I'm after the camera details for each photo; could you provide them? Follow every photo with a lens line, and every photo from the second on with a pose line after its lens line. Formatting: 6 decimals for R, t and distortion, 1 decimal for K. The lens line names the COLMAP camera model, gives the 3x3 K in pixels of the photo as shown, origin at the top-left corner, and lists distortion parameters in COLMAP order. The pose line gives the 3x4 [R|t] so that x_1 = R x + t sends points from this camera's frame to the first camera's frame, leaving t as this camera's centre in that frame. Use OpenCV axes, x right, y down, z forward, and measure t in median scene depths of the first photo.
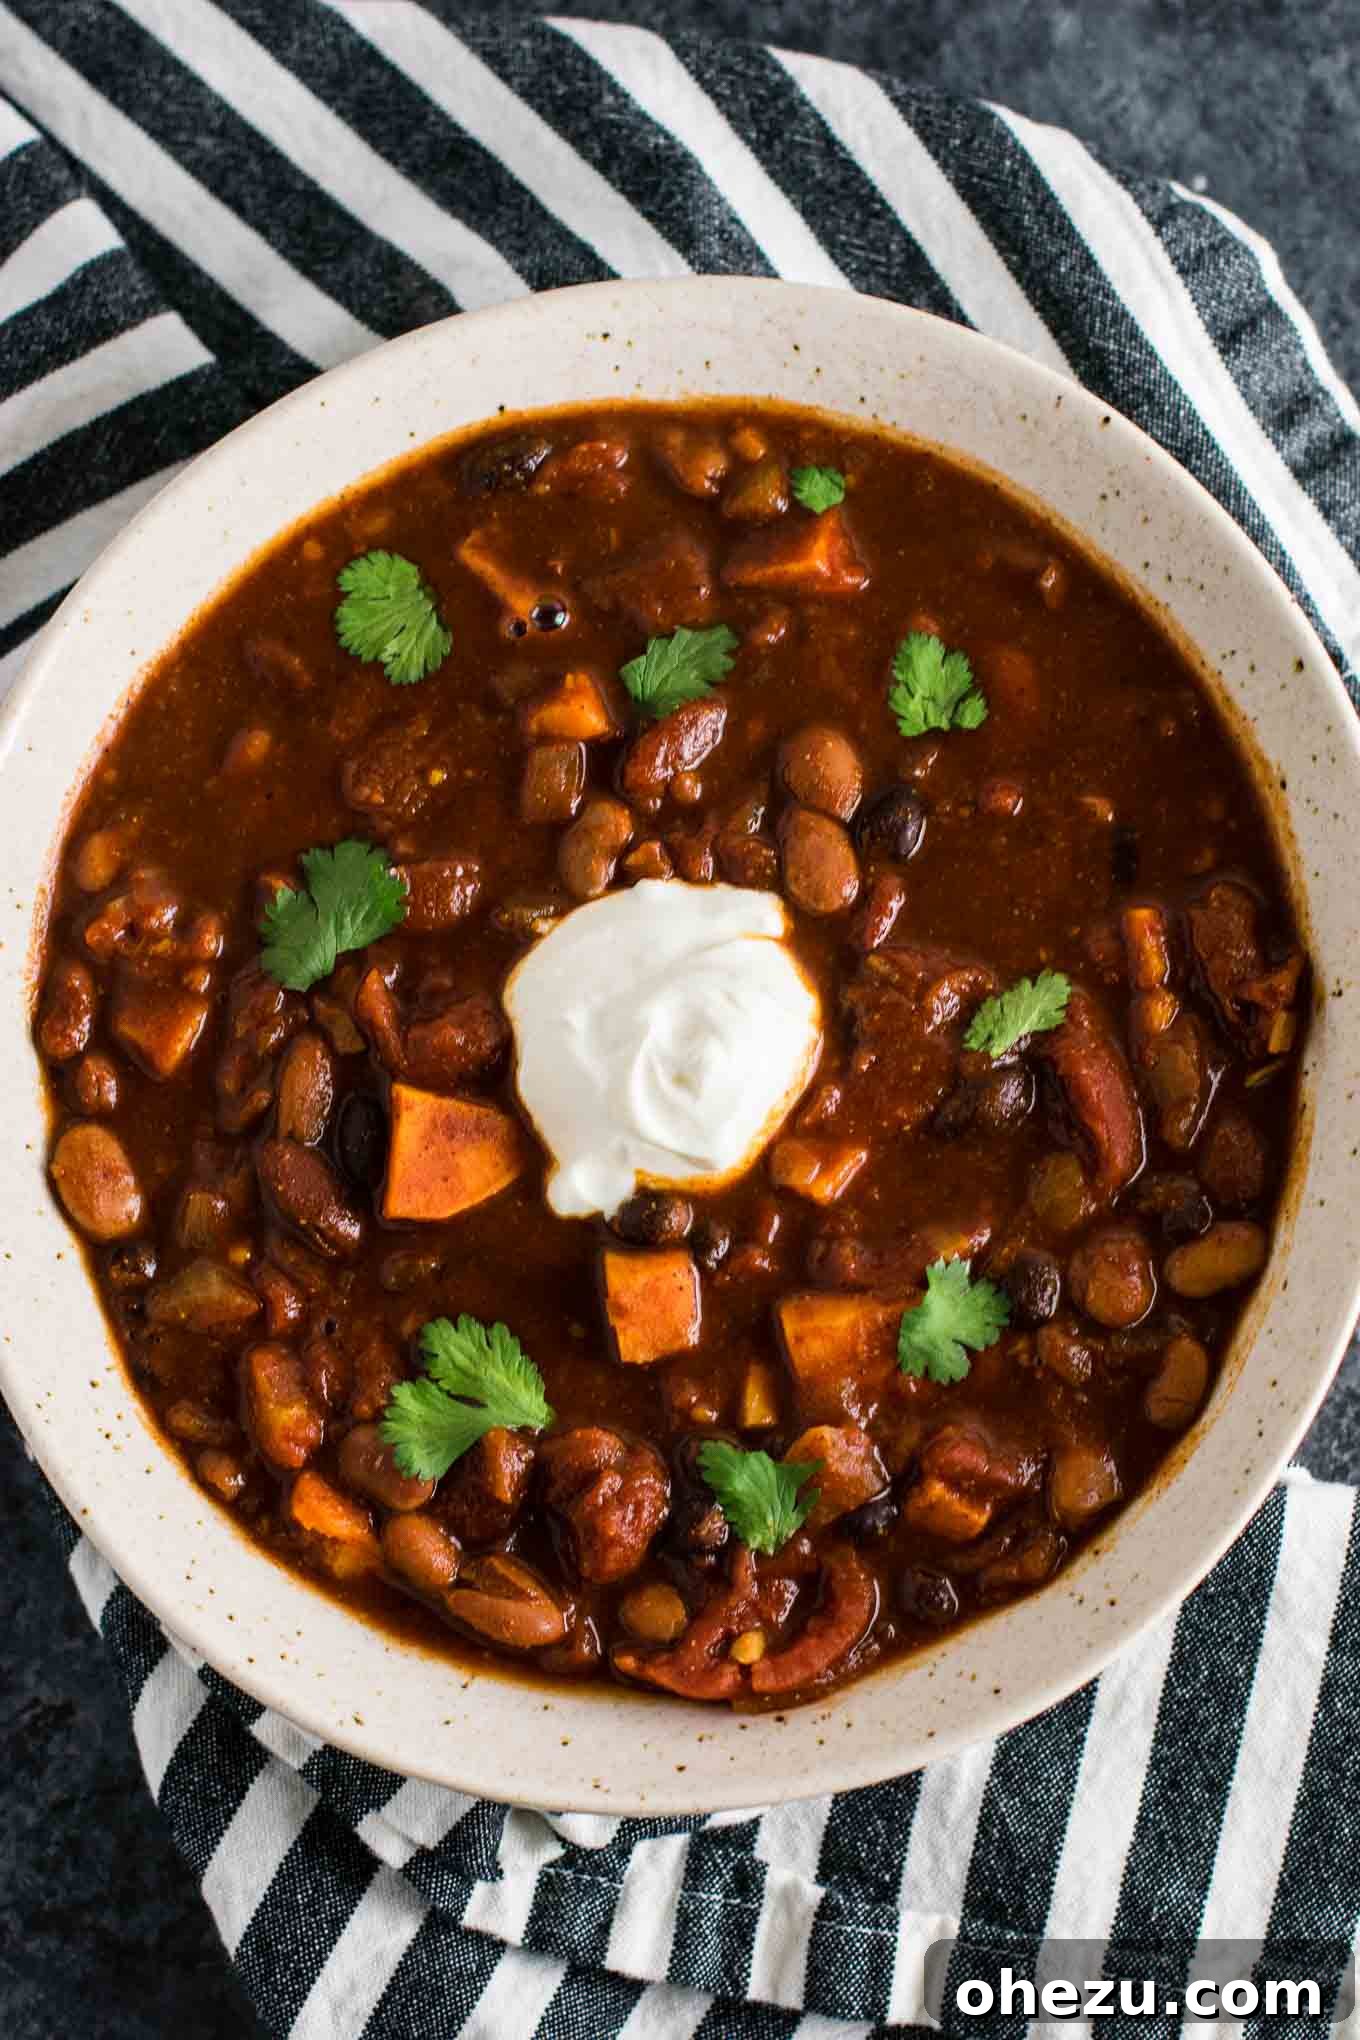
lens RADIAL K [[4788.7, 0, 680.0], [0, 4788.7, 1020.0], [0, 0, 1]] dist [-0.109525, -0.506780]
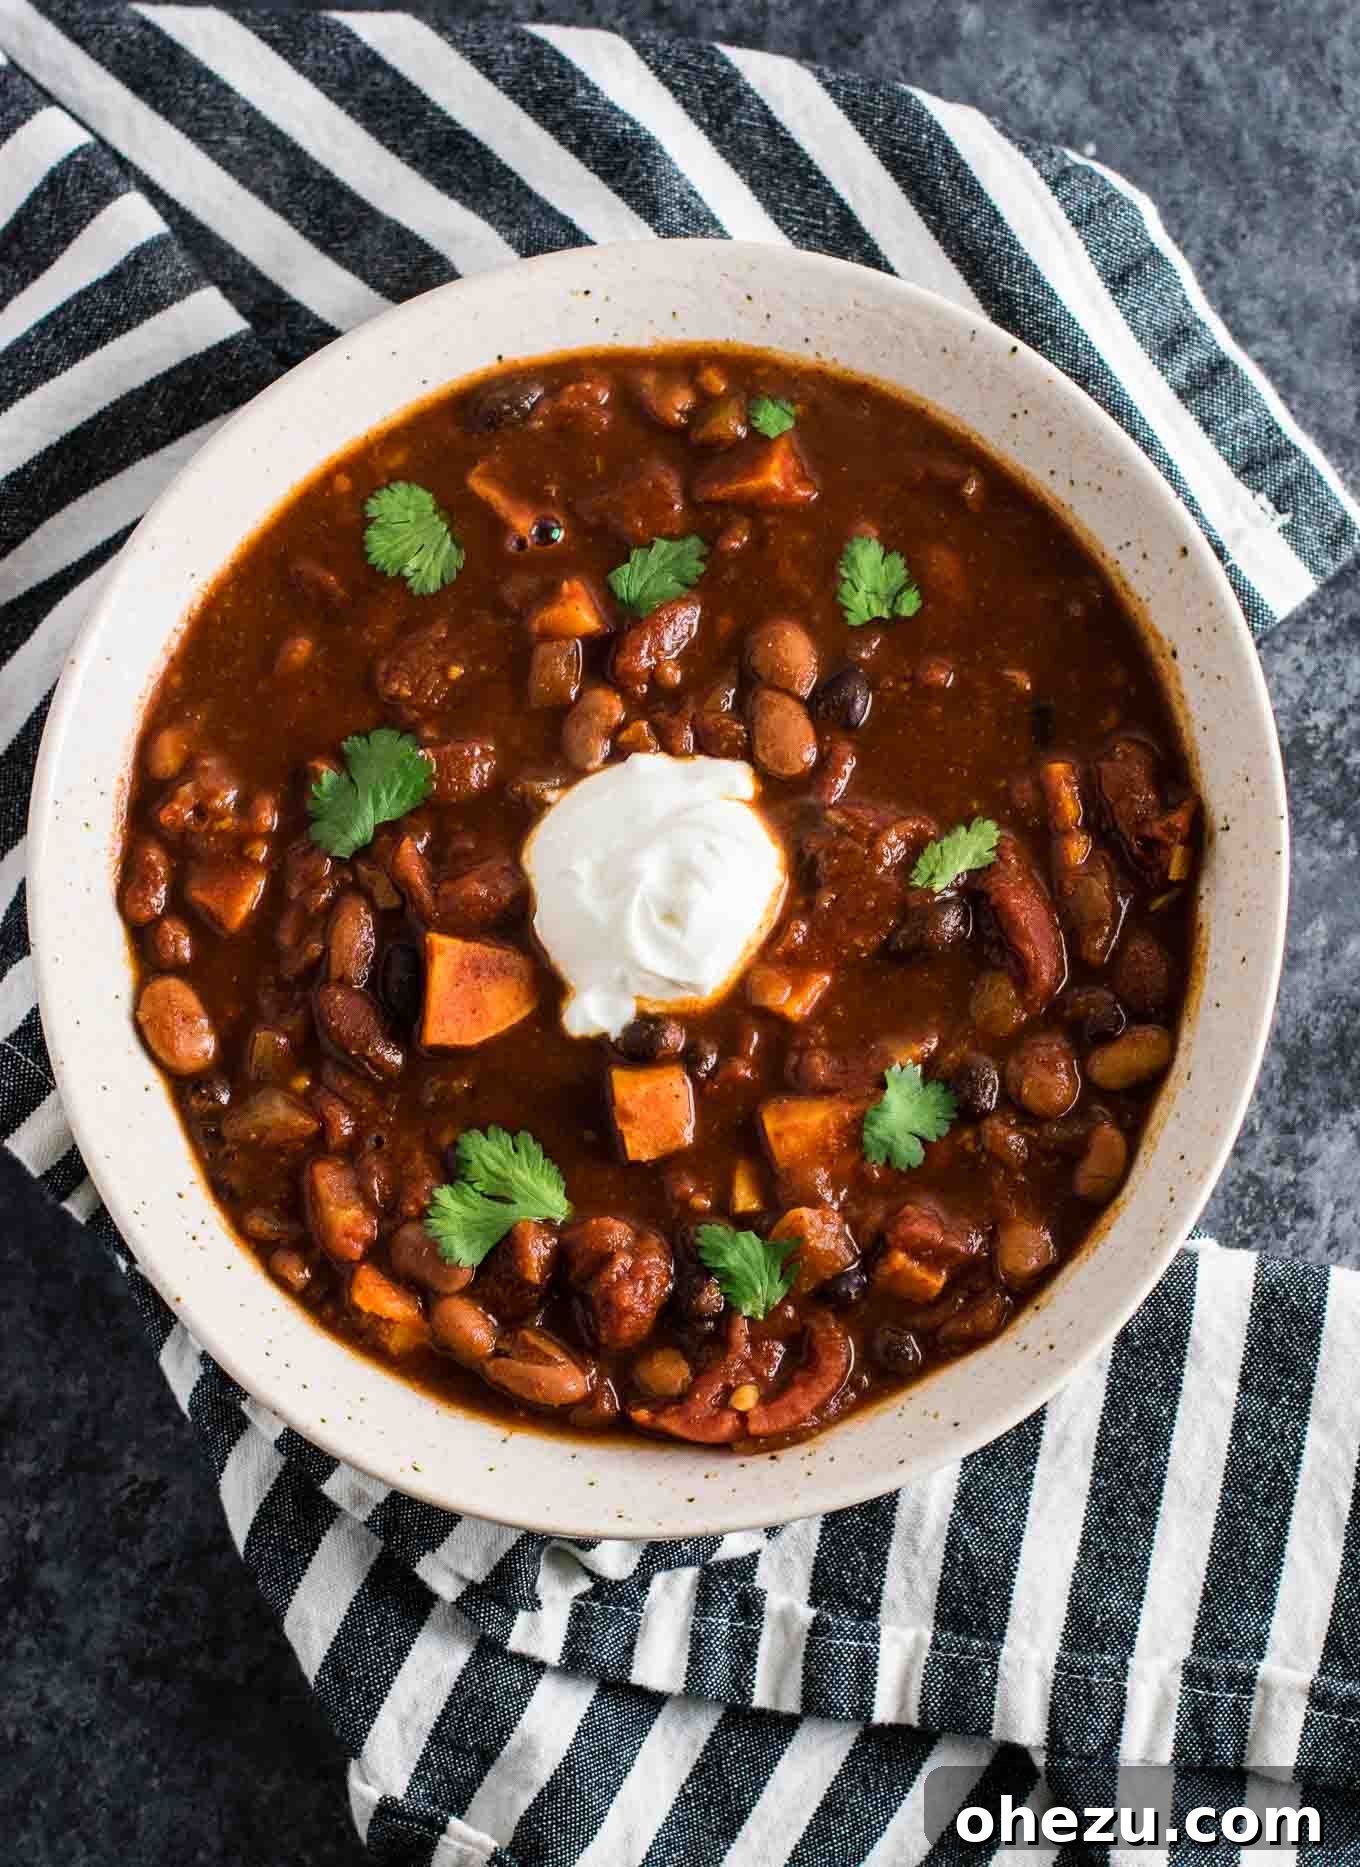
lens RADIAL K [[4730.2, 0, 686.7], [0, 4730.2, 1003.3], [0, 0, 1]] dist [-0.099696, -0.527805]
pose [[0.999443, -0.032046, 0.009308, -0.007407], [0.032090, 0.999475, -0.004561, 0.037722], [-0.009157, 0.004857, 0.999946, -0.160758]]
